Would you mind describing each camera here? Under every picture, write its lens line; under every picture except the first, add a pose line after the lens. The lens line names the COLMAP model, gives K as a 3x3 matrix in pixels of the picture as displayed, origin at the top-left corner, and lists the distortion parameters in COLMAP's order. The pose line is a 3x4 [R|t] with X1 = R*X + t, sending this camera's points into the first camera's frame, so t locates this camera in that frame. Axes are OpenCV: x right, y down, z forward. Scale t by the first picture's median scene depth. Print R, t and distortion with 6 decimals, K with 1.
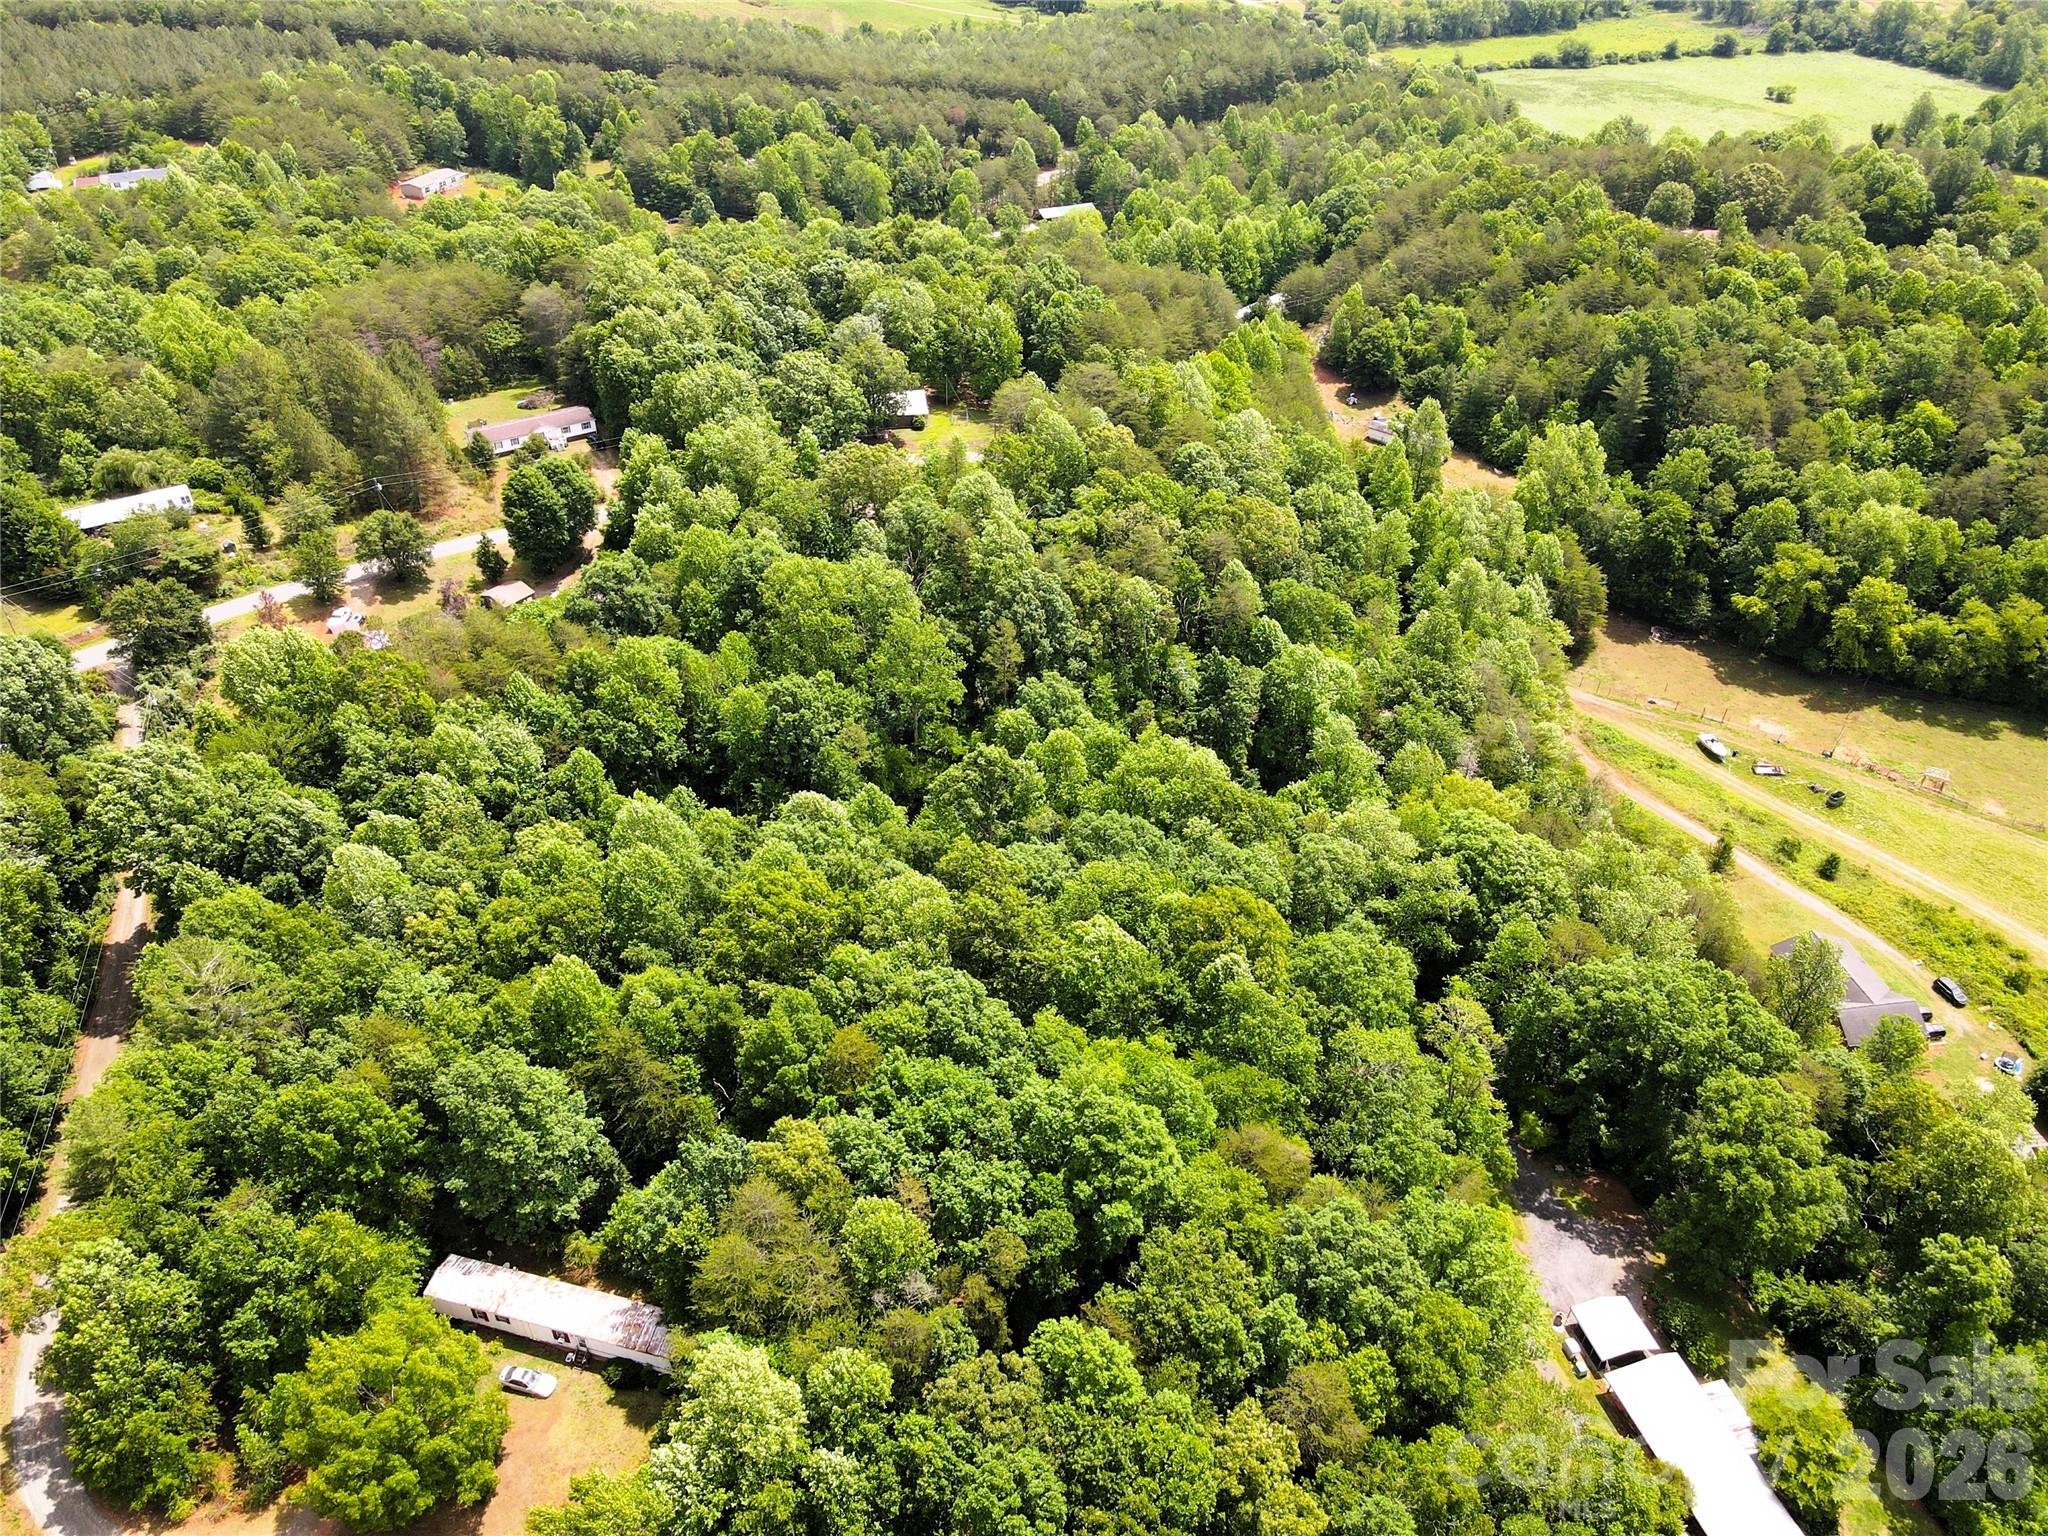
lens RADIAL K [[1478.4, 0, 1021.5], [0, 1478.4, 771.7], [0, 0, 1]] dist [0.007471, 0.008892]
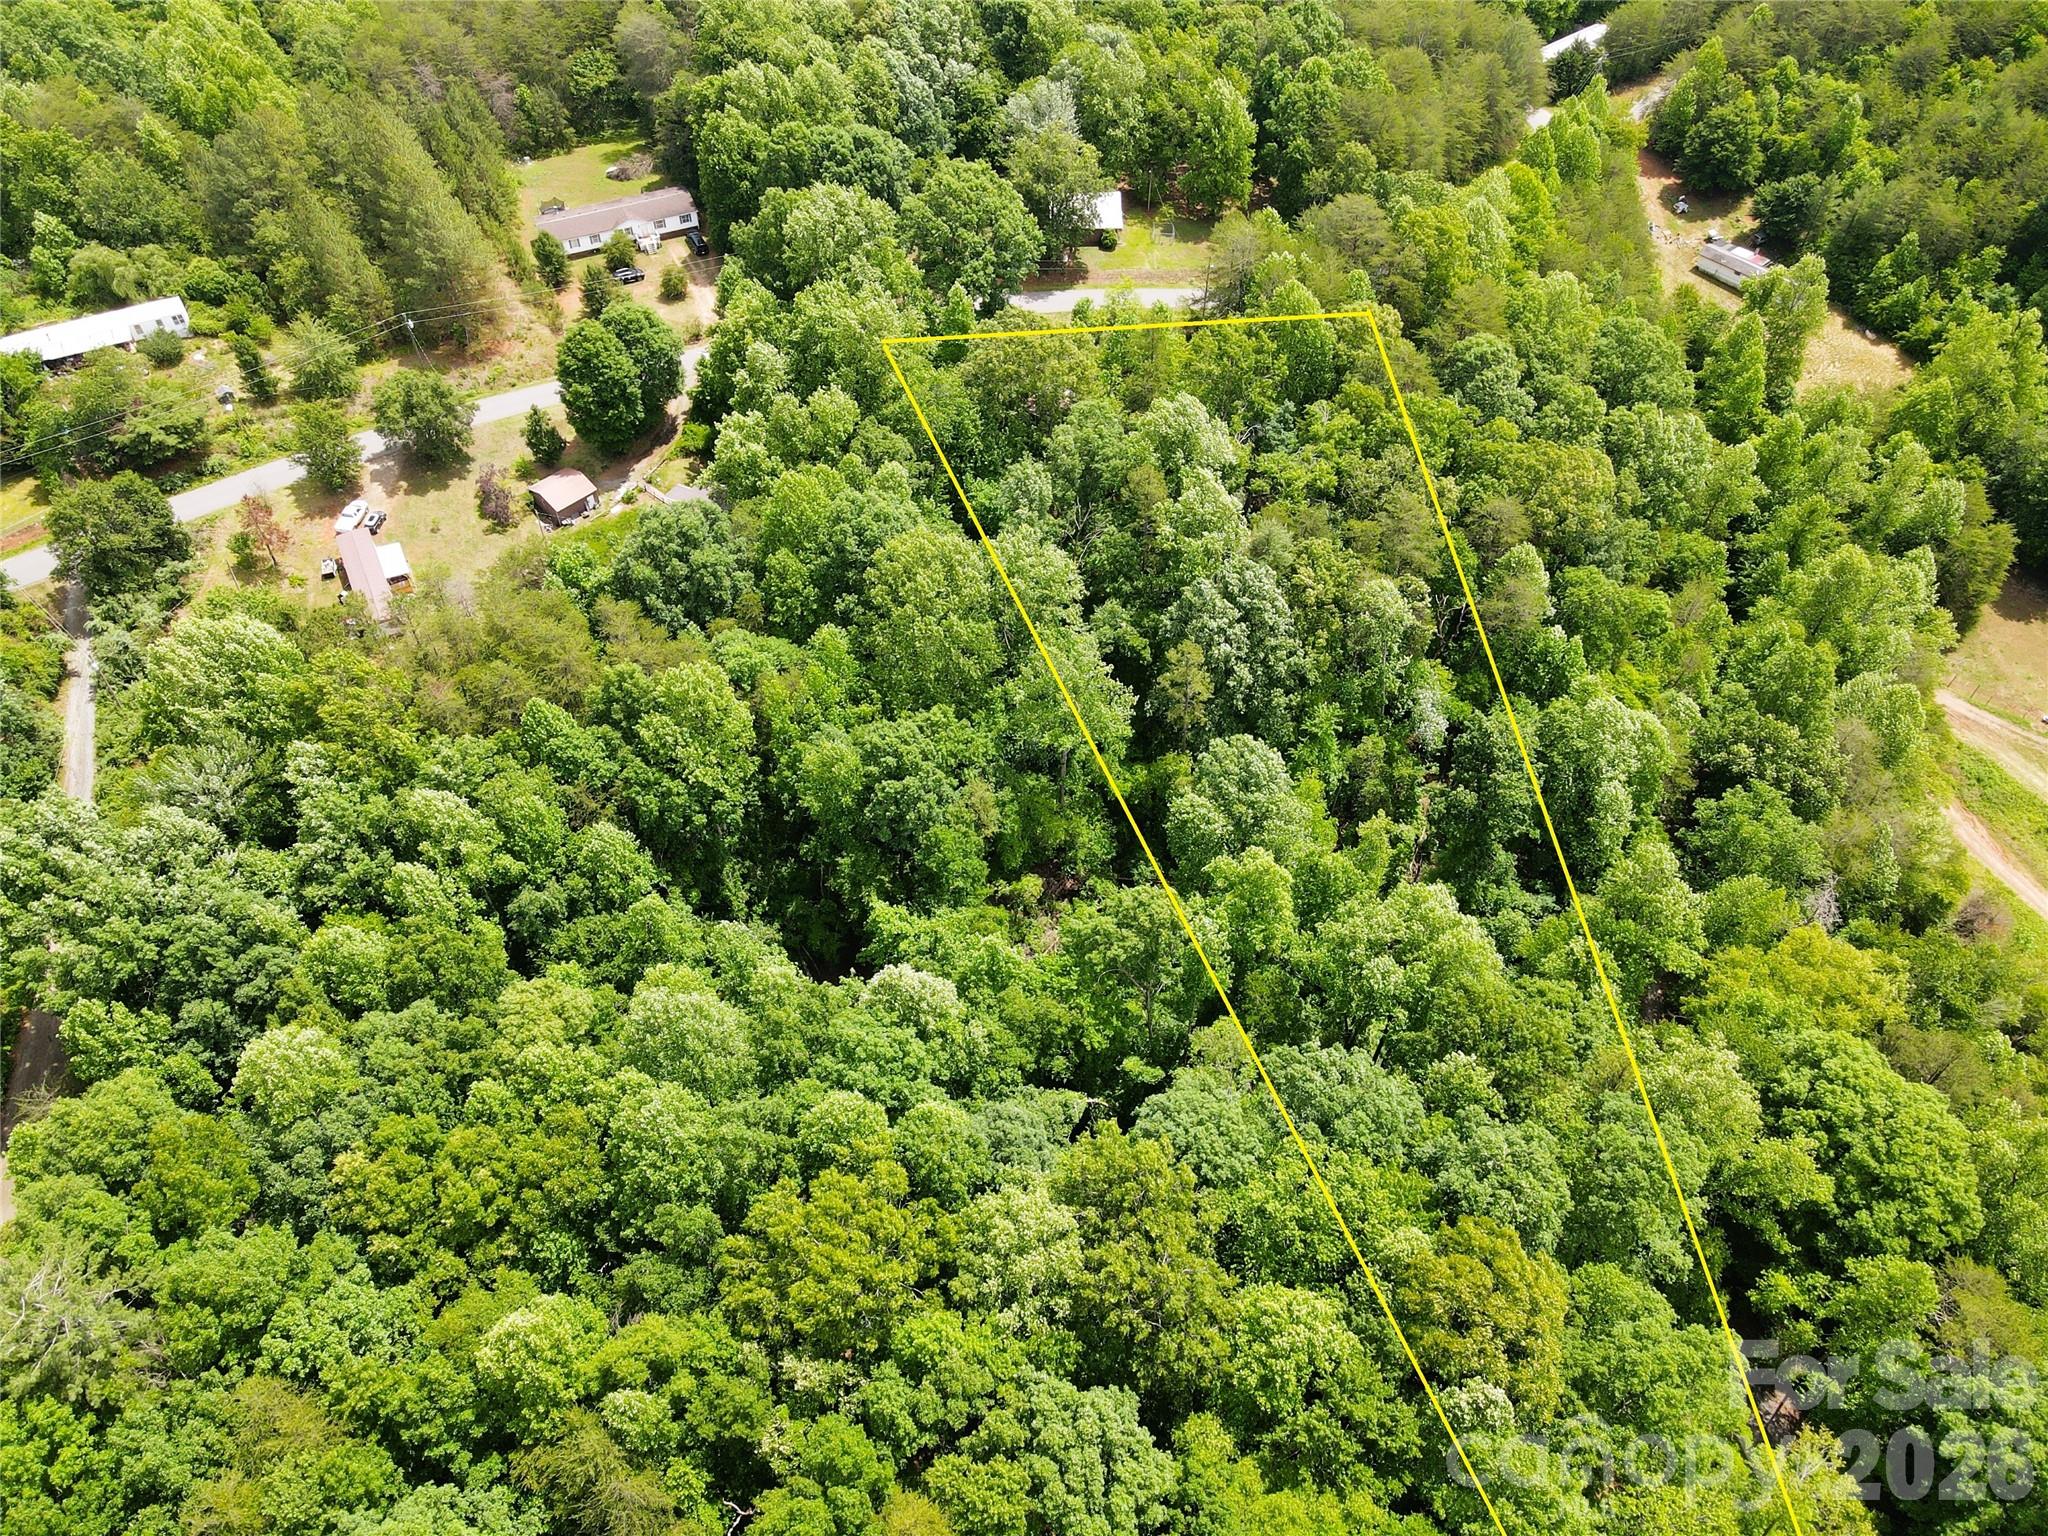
lens RADIAL K [[1482.1, 0, 1019.8], [0, 1482.1, 770.3], [0, 0, 1]] dist [0.013927, -0.005135]
pose [[0.990731, 0.103099, -0.088444, -0.020700], [-0.080416, 0.969907, 0.229813, -0.155947], [0.109476, -0.220570, 0.969208, 0.207327]]
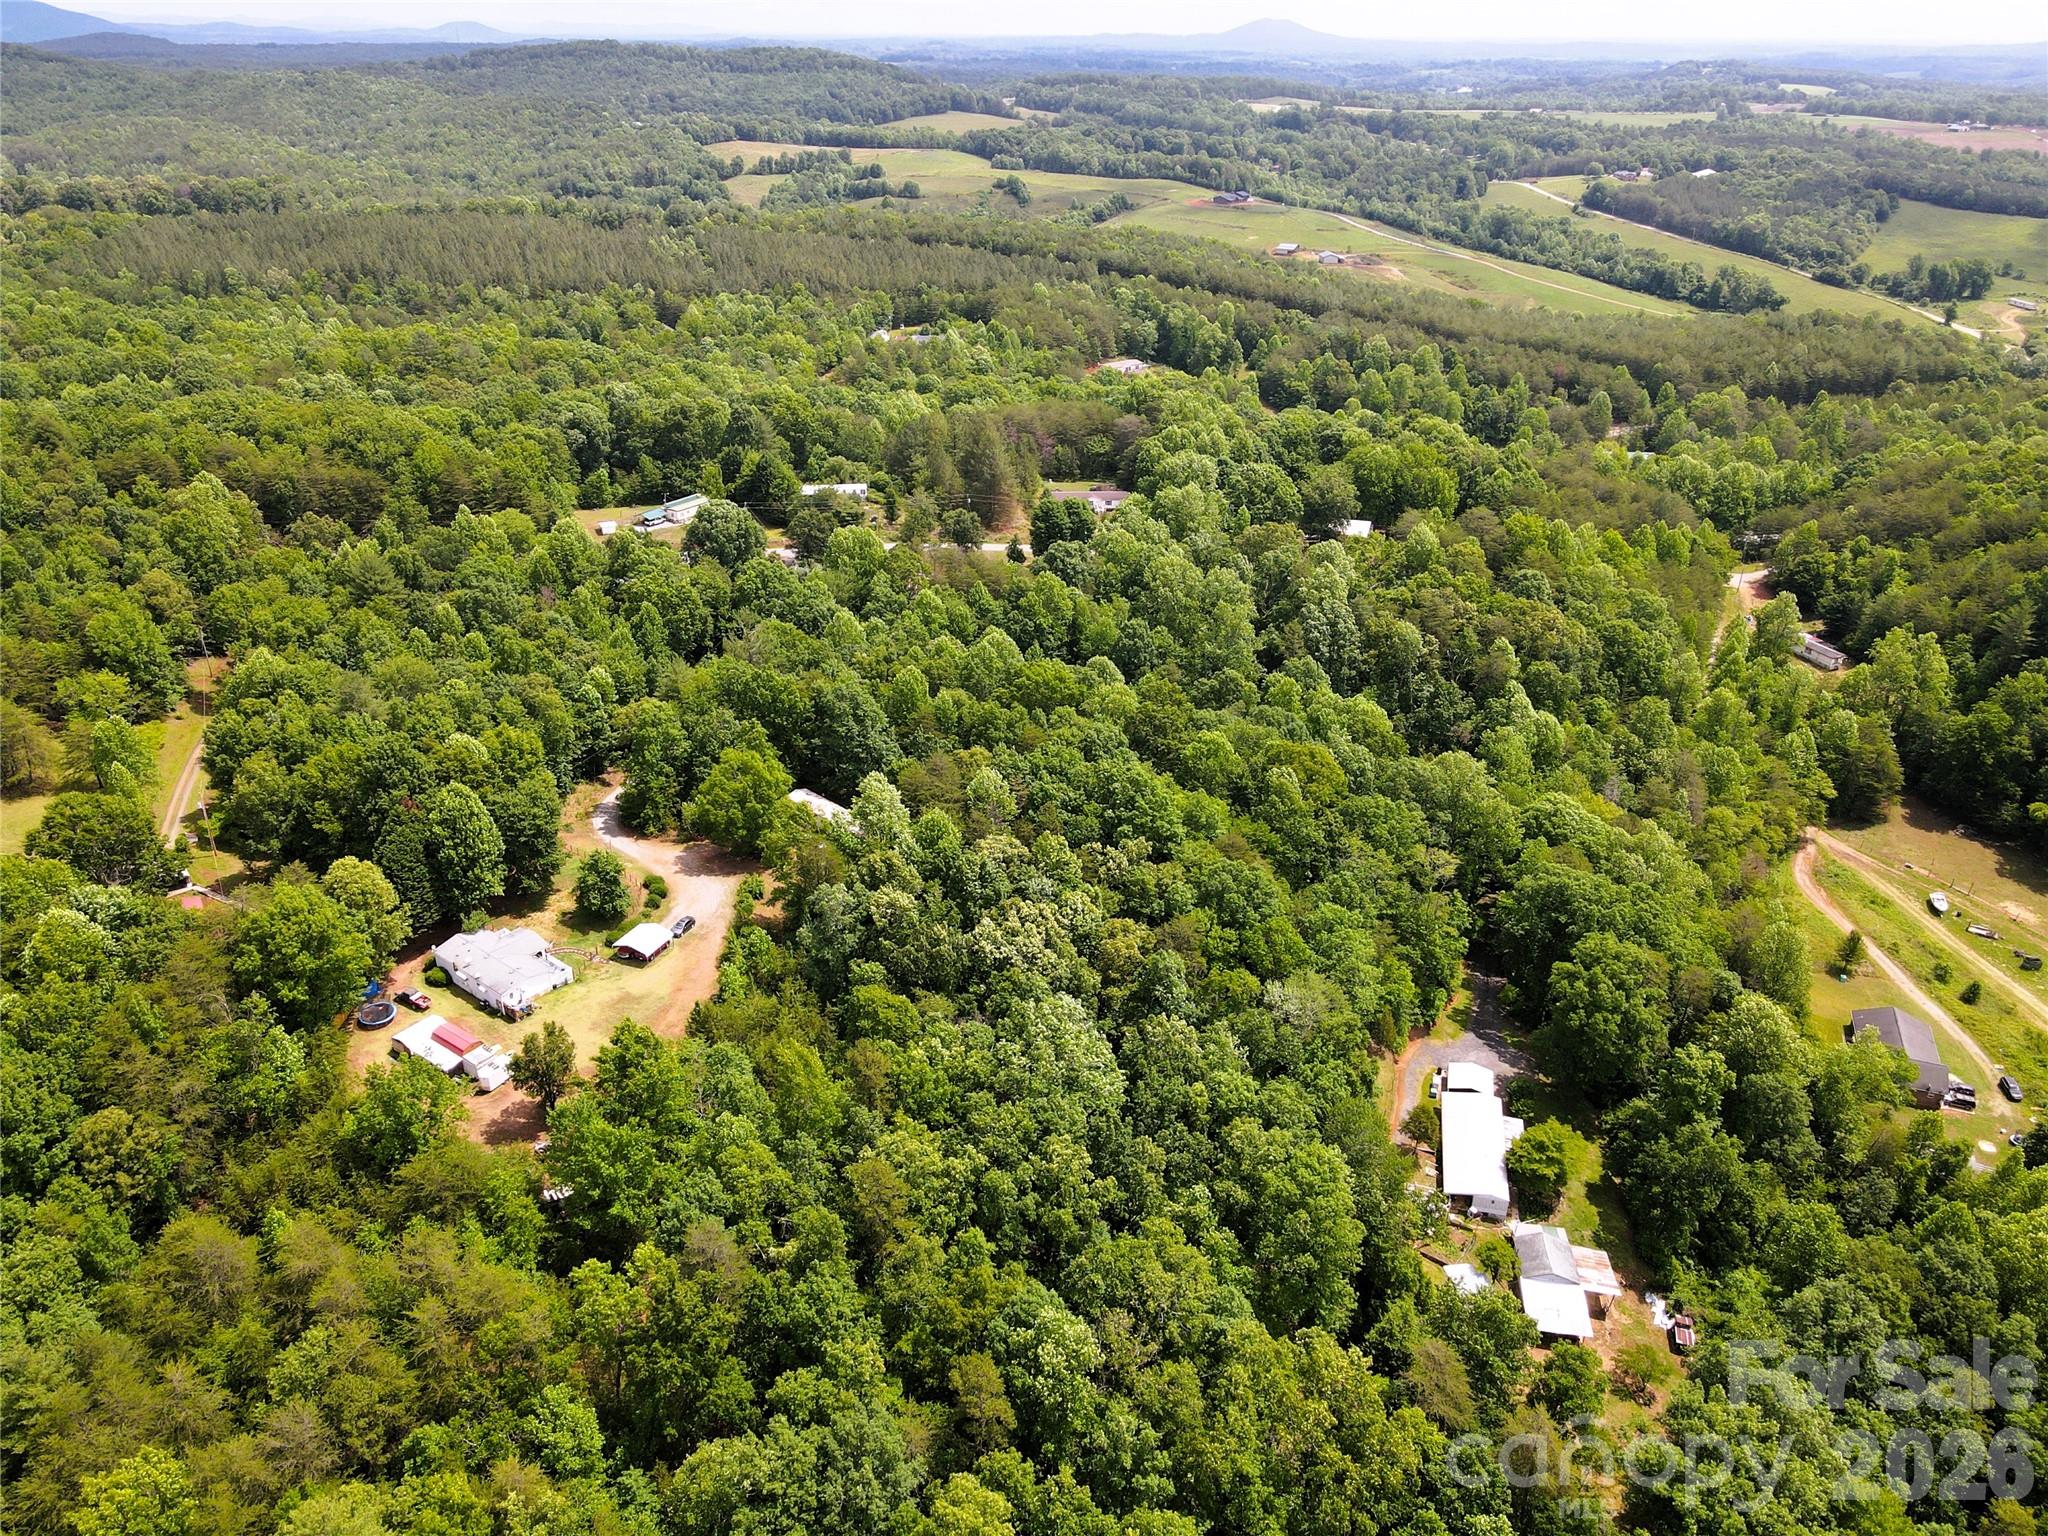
lens RADIAL K [[1478.4, 0, 1021.5], [0, 1478.4, 771.7], [0, 0, 1]] dist [0.007471, 0.008892]
pose [[0.875008, 0.226439, -0.427885, 0.305788], [-0.296946, 0.949107, -0.104969, 0.200951], [0.382340, 0.218908, 0.897717, -0.269889]]
